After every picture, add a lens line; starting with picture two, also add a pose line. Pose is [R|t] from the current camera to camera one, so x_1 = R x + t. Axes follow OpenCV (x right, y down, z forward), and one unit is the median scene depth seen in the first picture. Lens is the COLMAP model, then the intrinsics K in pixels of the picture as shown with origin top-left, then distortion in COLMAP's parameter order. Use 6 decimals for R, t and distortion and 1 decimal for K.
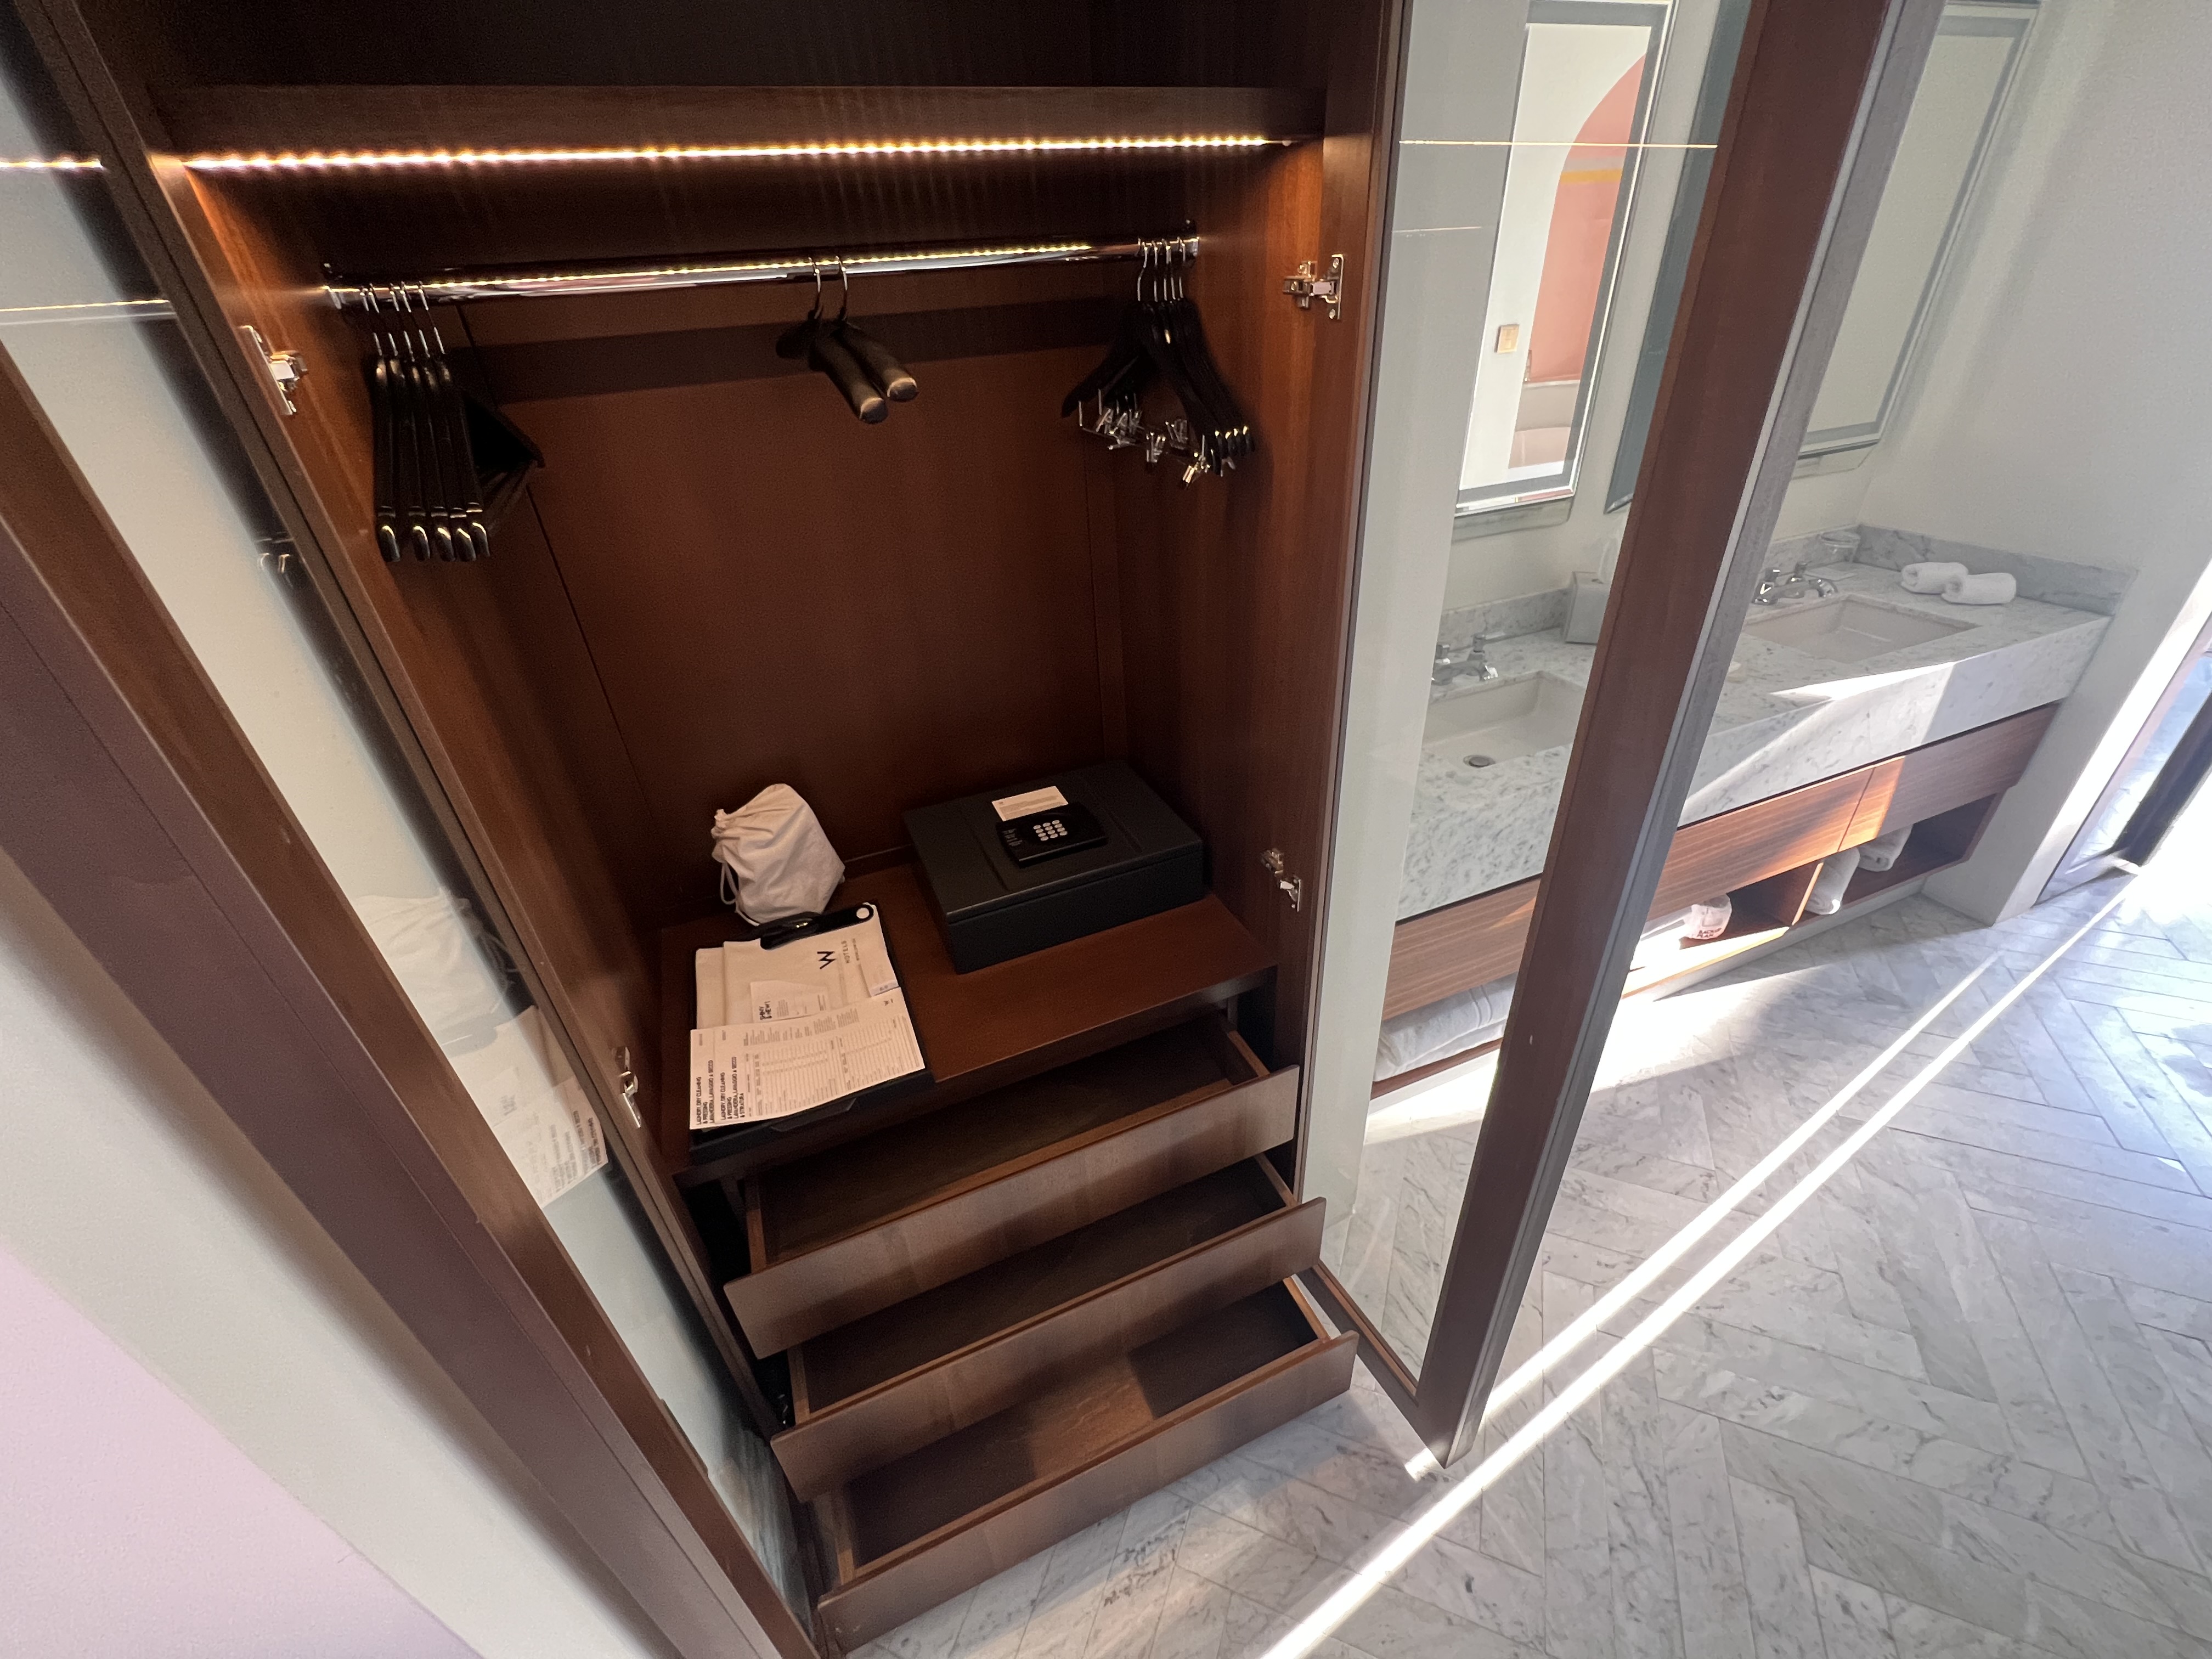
lens RADIAL K [[872.6, 0, 1106.0], [0, 872.6, 829.5], [0, 0, 1]] dist [-0.000328, -0.000103]
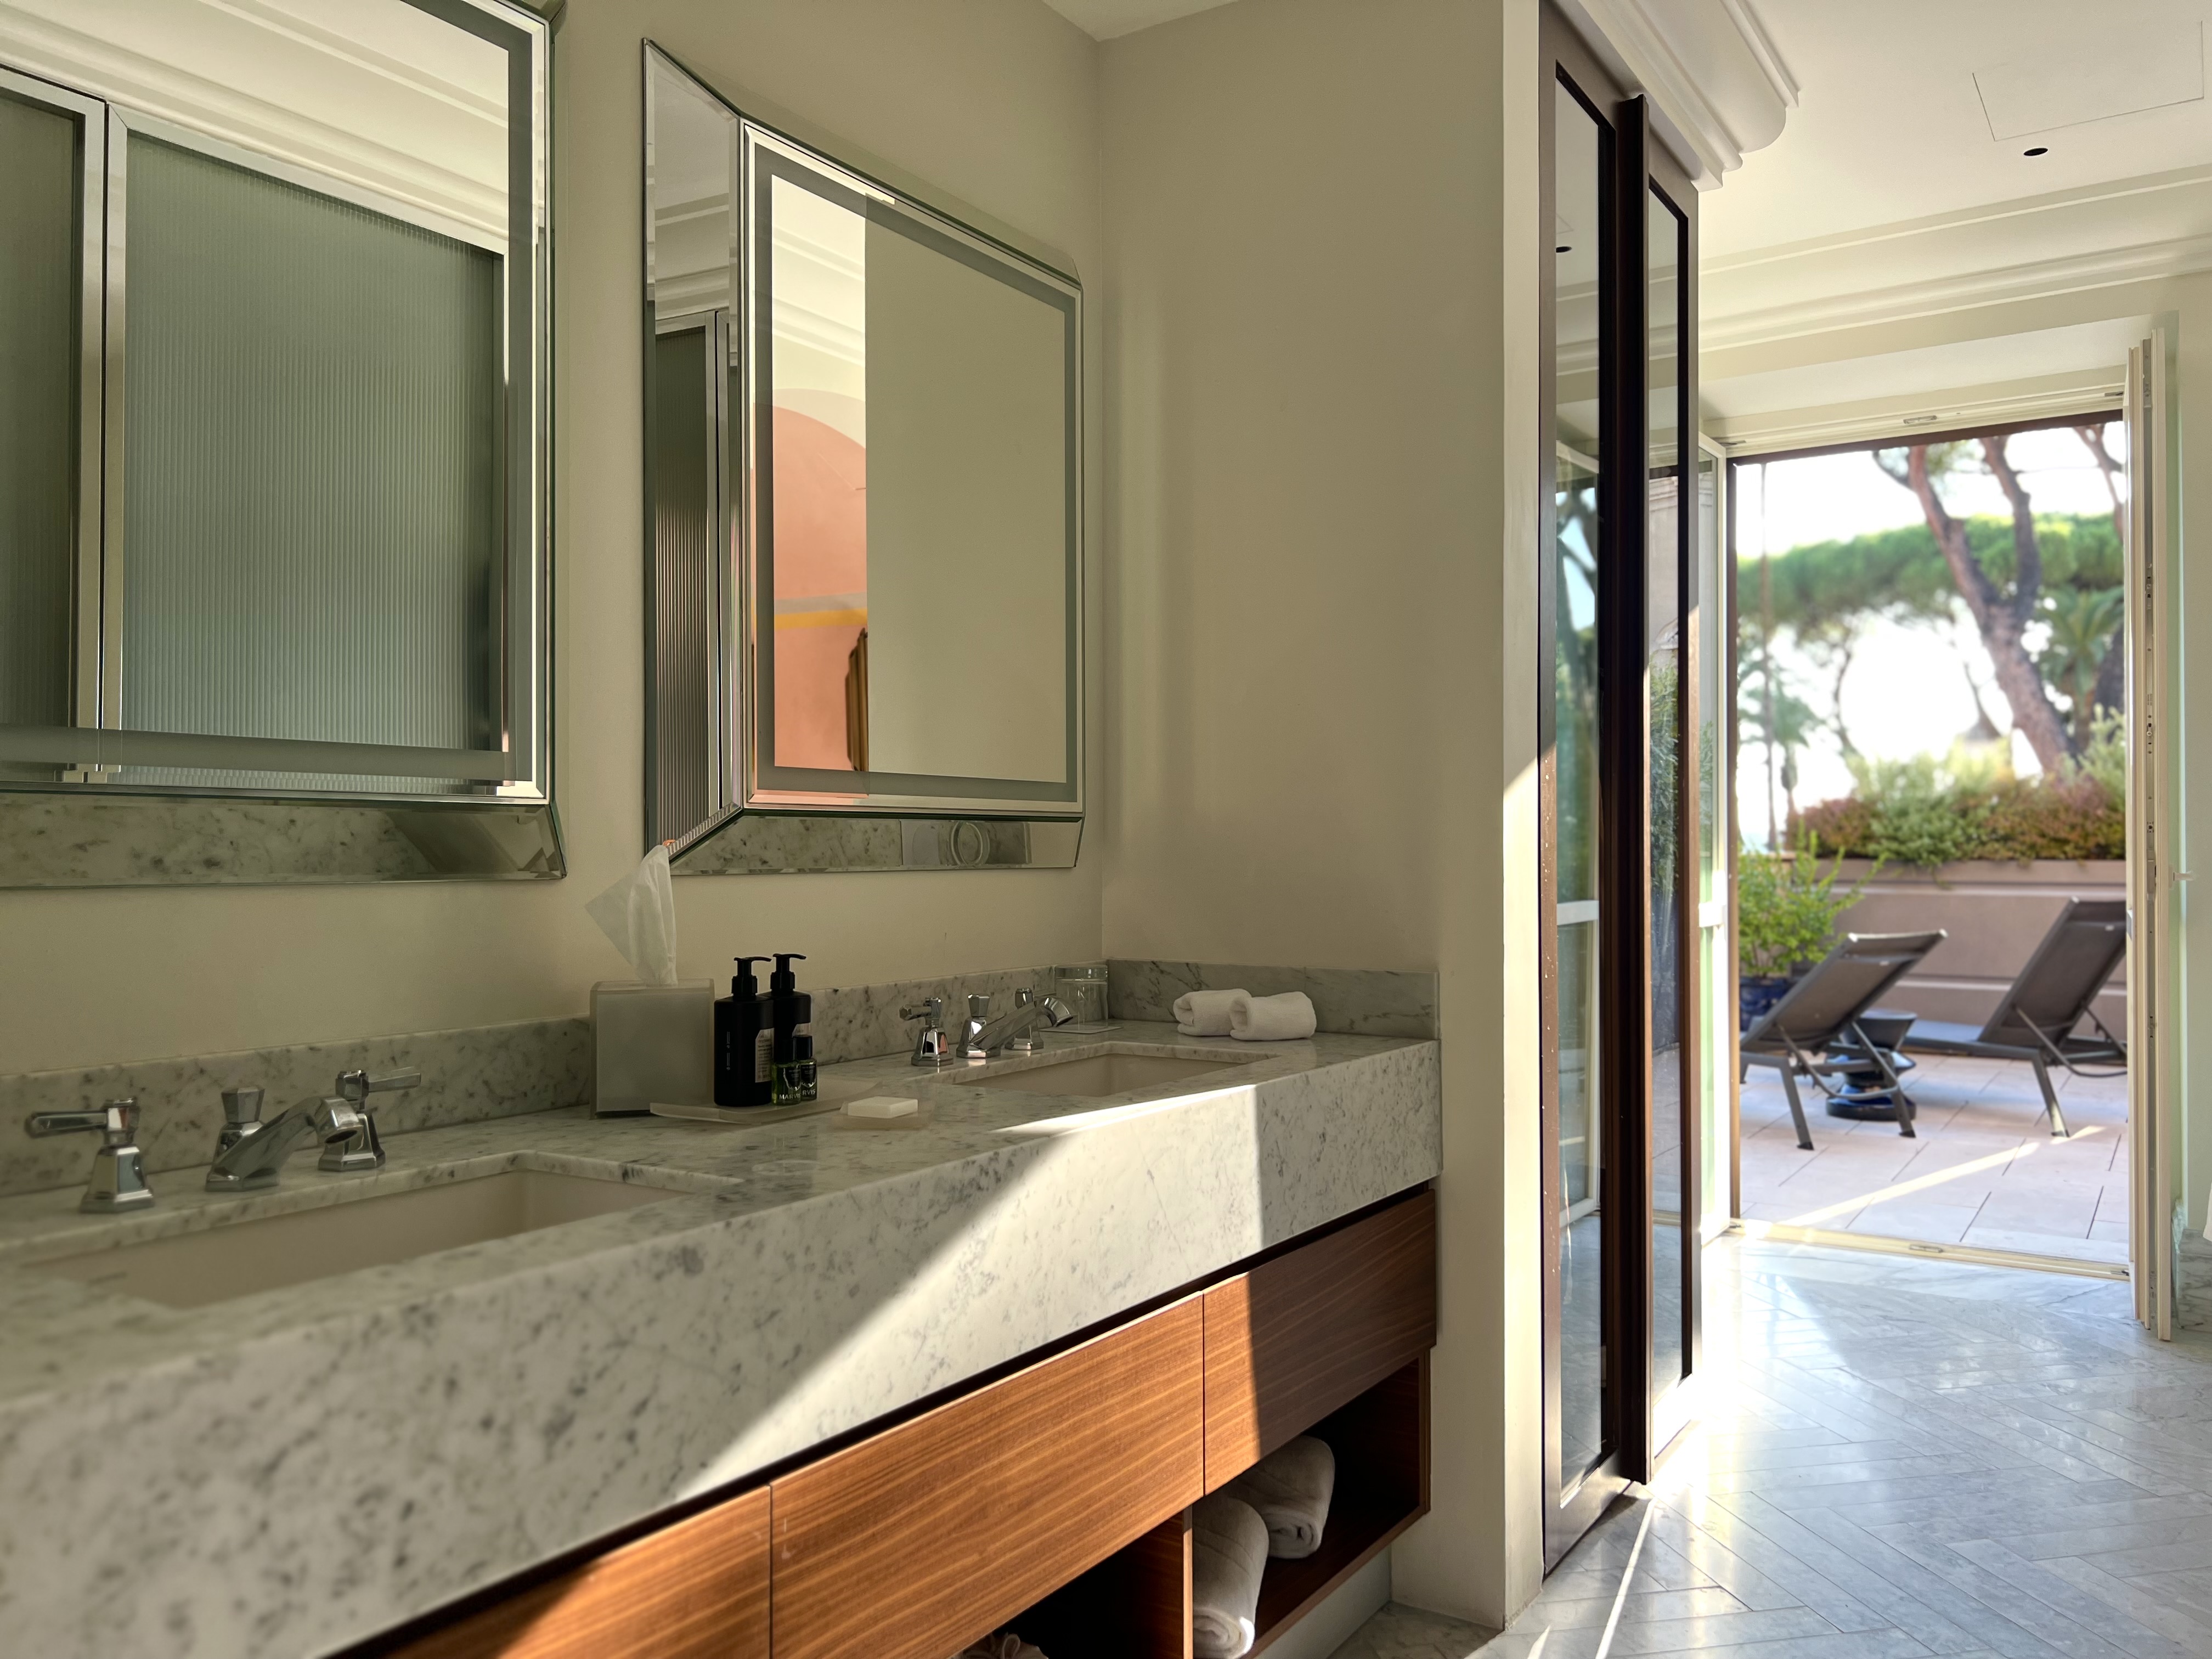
lens RADIAL K [[1716.8, 0, 1106.0], [0, 1716.8, 829.5], [0, 0, 1]] dist [0.091333, -0.102238]
pose [[0.816581, 0.057622, 0.574348, 0.222917], [0.258712, 0.852936, -0.453396, 0.129708], [-0.516008, 0.518825, 0.681584, 0.185639]]
